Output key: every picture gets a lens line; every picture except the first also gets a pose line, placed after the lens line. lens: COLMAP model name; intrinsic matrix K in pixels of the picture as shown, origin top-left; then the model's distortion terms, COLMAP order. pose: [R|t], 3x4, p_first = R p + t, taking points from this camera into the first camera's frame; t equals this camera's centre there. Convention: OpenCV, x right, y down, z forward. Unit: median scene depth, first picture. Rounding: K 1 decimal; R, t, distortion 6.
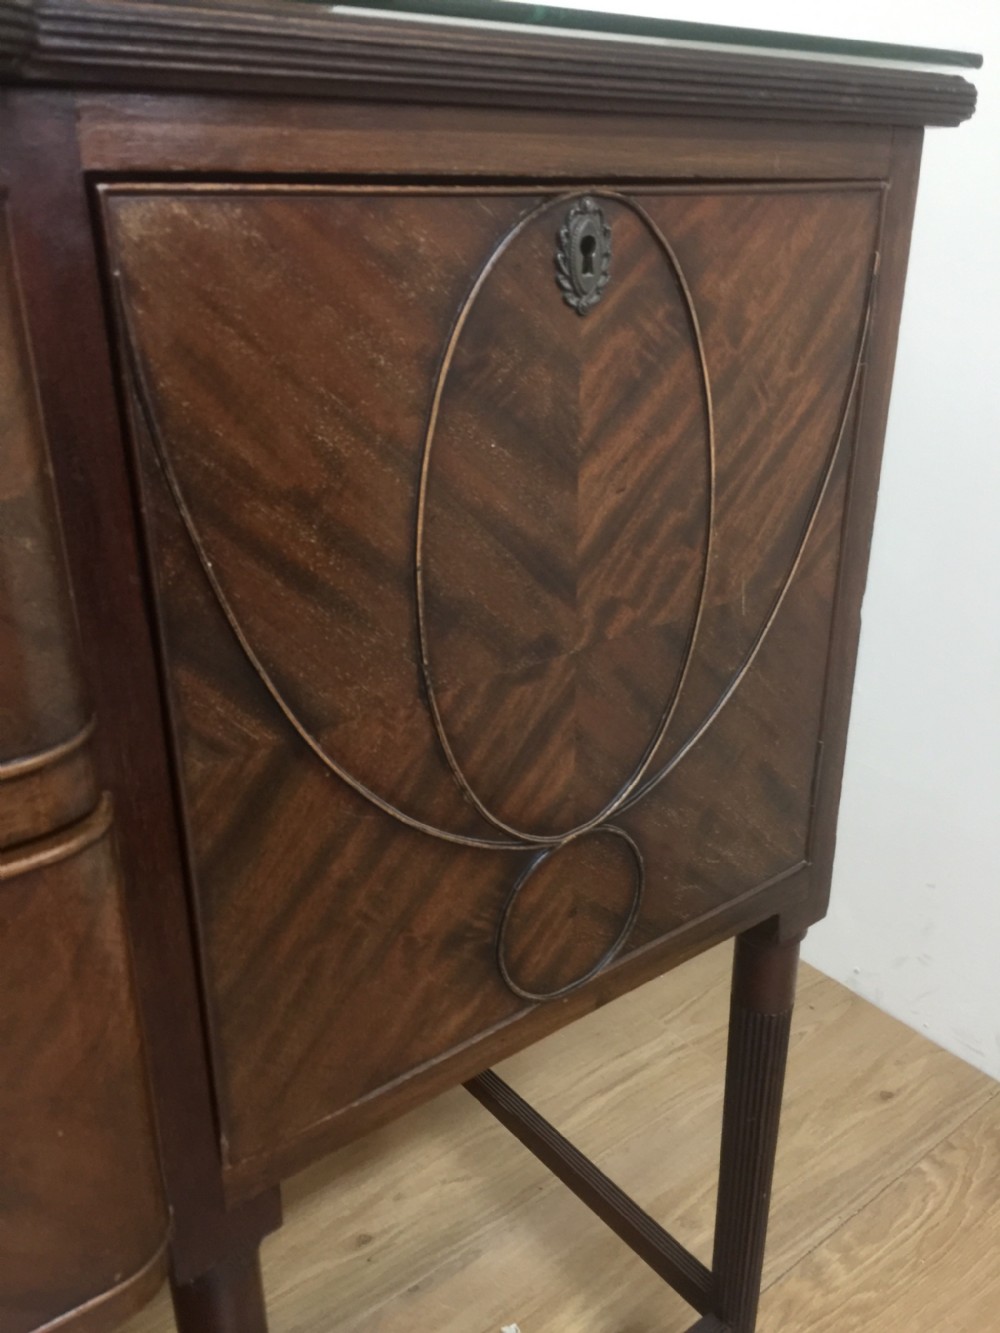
lens RADIAL K [[1138.6, 0, 508.6], [0, 1138.6, 657.3], [0, 0, 1]] dist [0.071020, -0.097108]
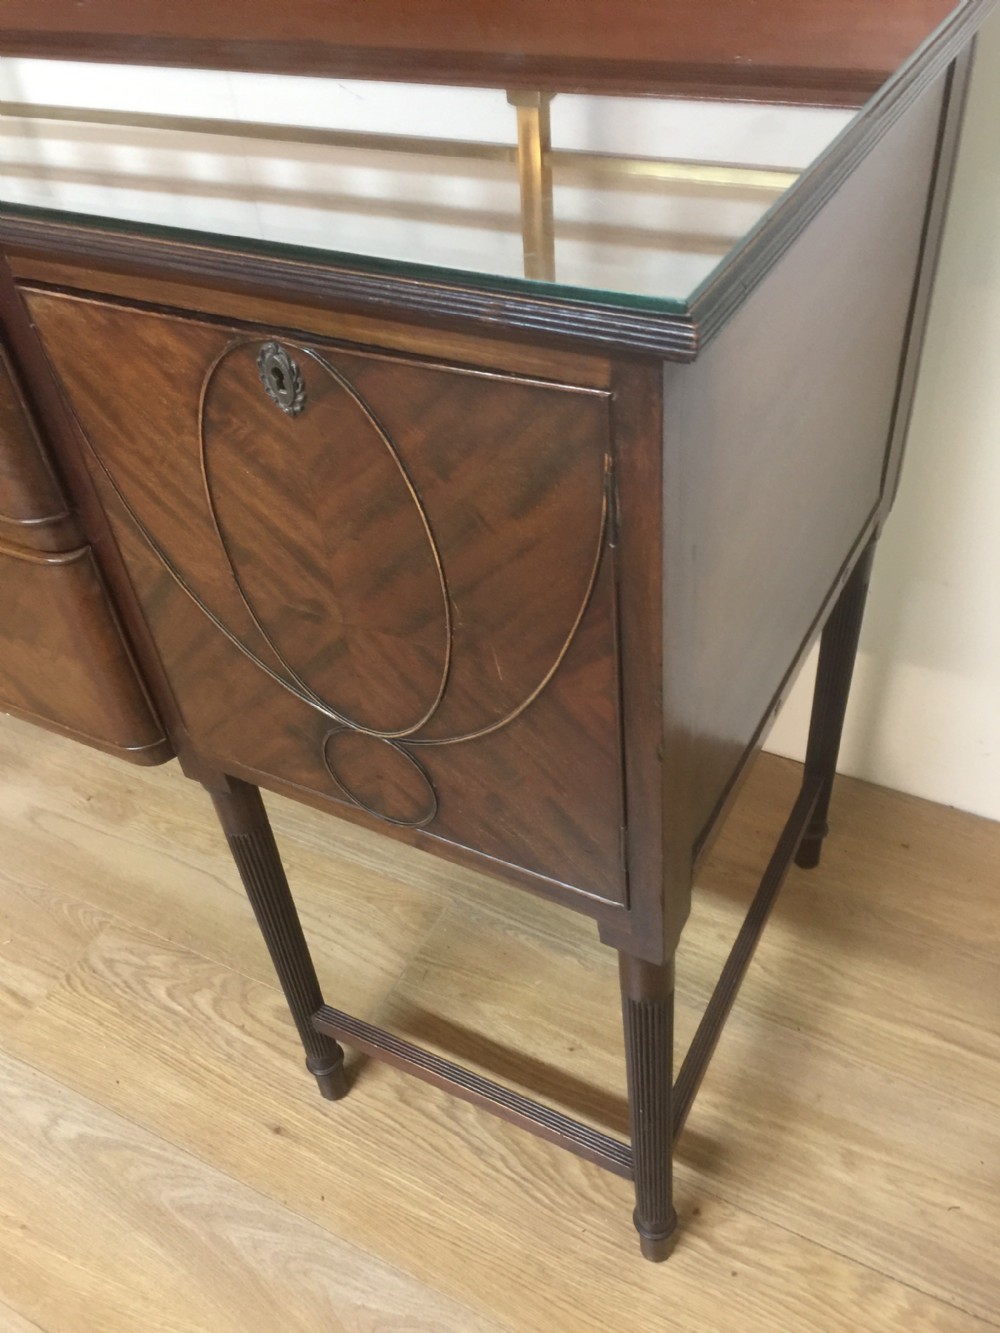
lens RADIAL K [[1125.6, 0, 501.6], [0, 1125.6, 661.2], [0, 0, 1]] dist [0.084840, -0.117037]
pose [[0.398699, 0.575441, -0.714078, 0.977462], [-0.275192, 0.817828, 0.505398, -0.610294], [0.874819, -0.004993, 0.484424, 0.422644]]
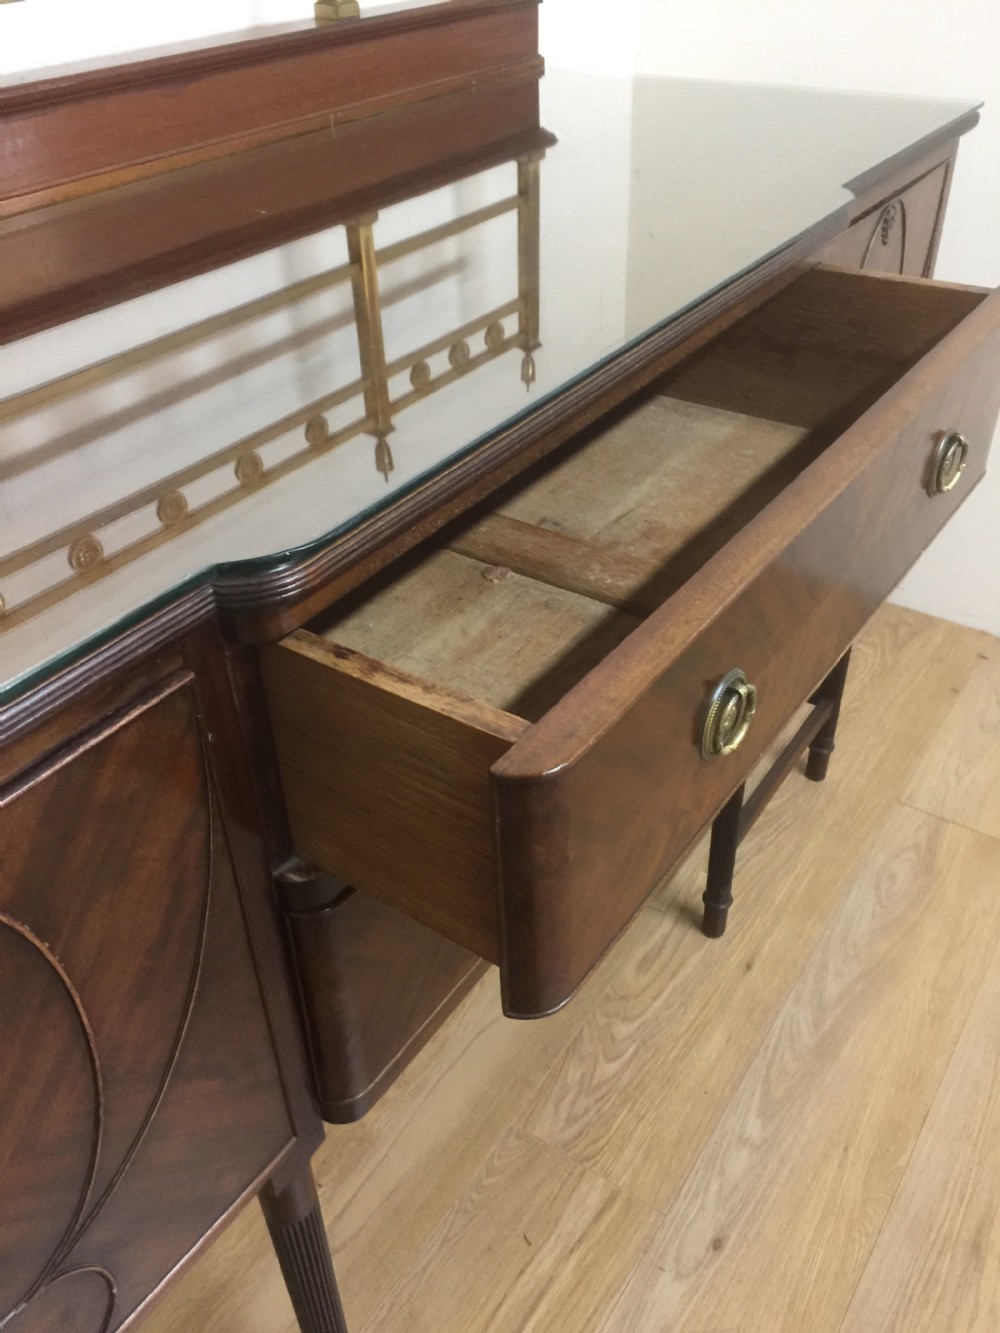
lens RADIAL K [[1145.0, 0, 501.1], [0, 1145.0, 654.9], [0, 0, 1]] dist [0.071848, -0.113469]
pose [[0.951705, -0.196848, 0.235600, -1.209938], [0.139672, 0.960991, 0.238722, -0.111788], [-0.273402, -0.194286, 0.942075, -1.108267]]
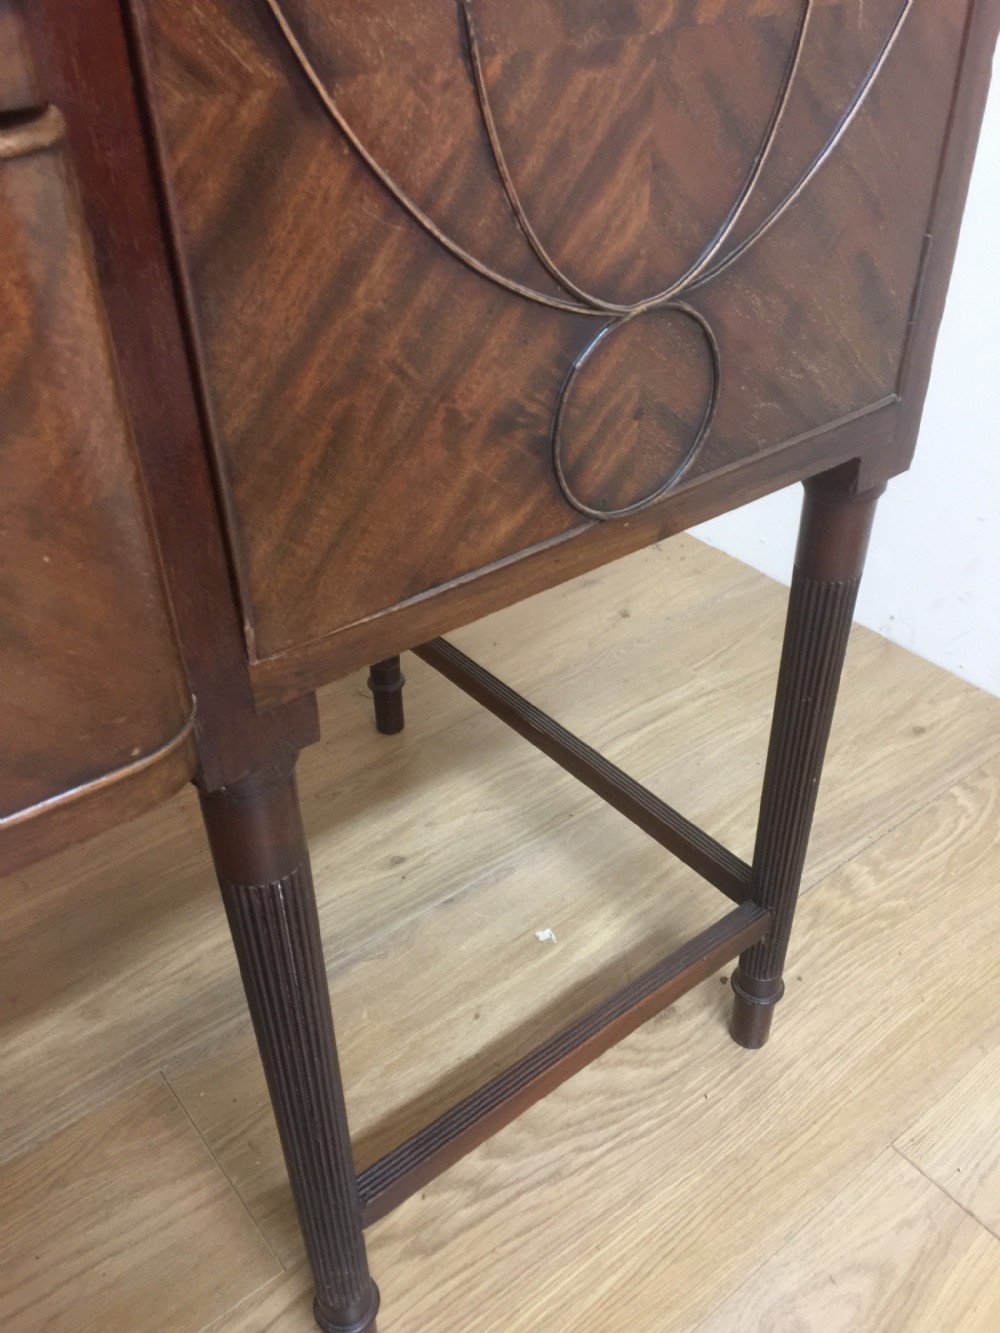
lens RADIAL K [[1138.6, 0, 508.6], [0, 1138.6, 657.3], [0, 0, 1]] dist [0.071020, -0.097108]
pose [[0.999901, -0.011990, -0.007349, -0.034465], [0.013360, 0.973060, 0.230163, 0.191315], [0.004391, -0.230238, 0.973124, 0.120286]]
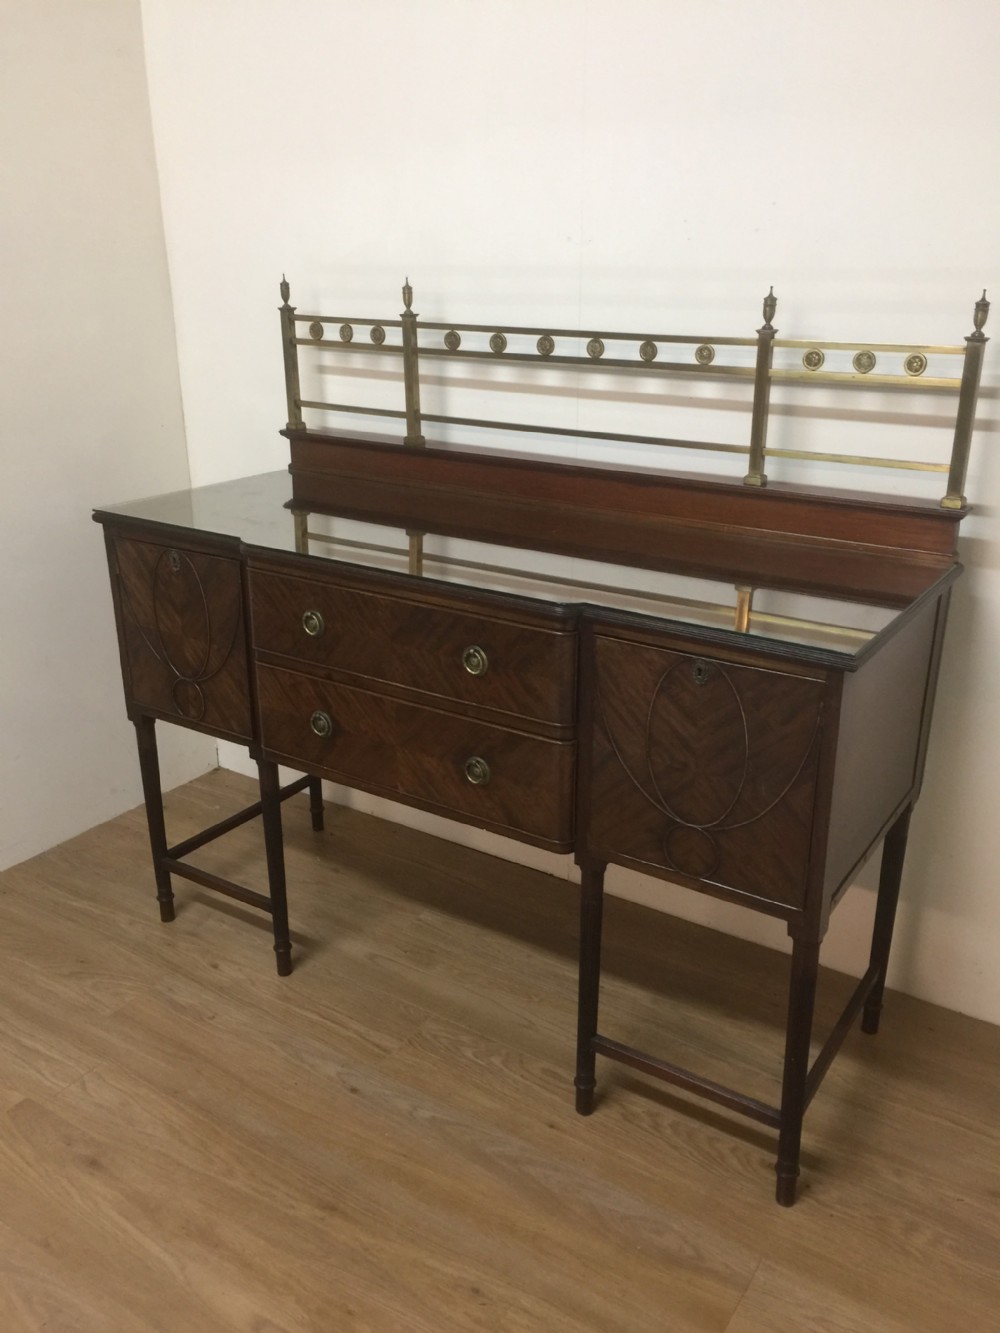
lens RADIAL K [[1117.1, 0, 504.1], [0, 1117.1, 665.4], [0, 0, 1]] dist [0.069489, -0.104438]
pose [[0.324827, 0.323597, -0.888691, 2.393786], [-0.368087, 0.908815, 0.196385, -0.646374], [0.871206, 0.263325, 0.414320, -0.869719]]
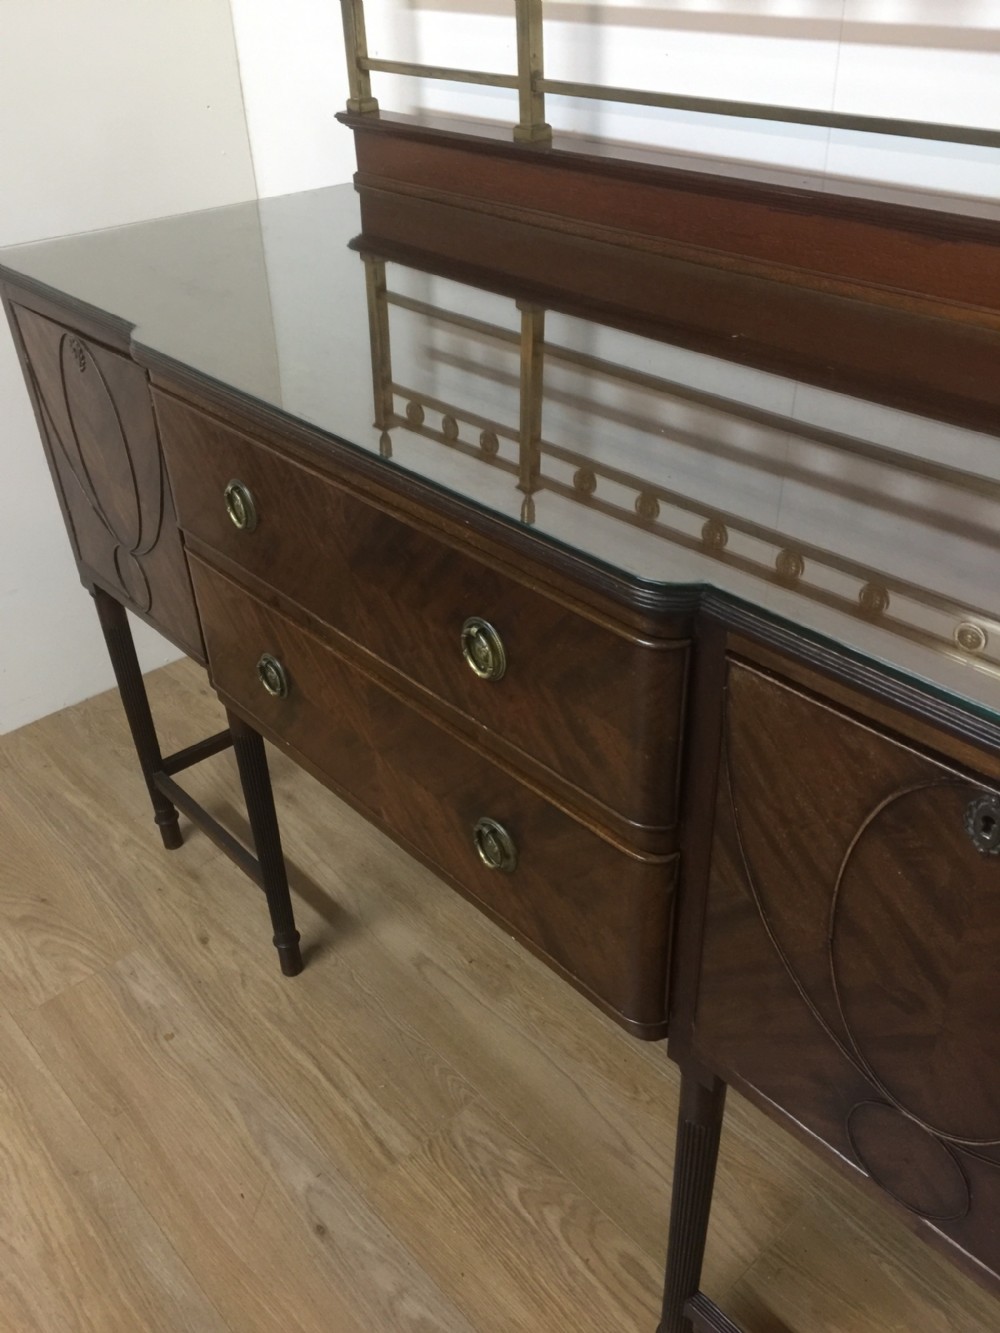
lens RADIAL K [[1125.6, 0, 501.6], [0, 1125.6, 661.2], [0, 0, 1]] dist [0.084840, -0.117037]
pose [[0.071833, 0.545049, -0.835321, 0.808738], [-0.358491, 0.795629, 0.488322, -0.727828], [0.930766, 0.264377, 0.252547, 0.015036]]
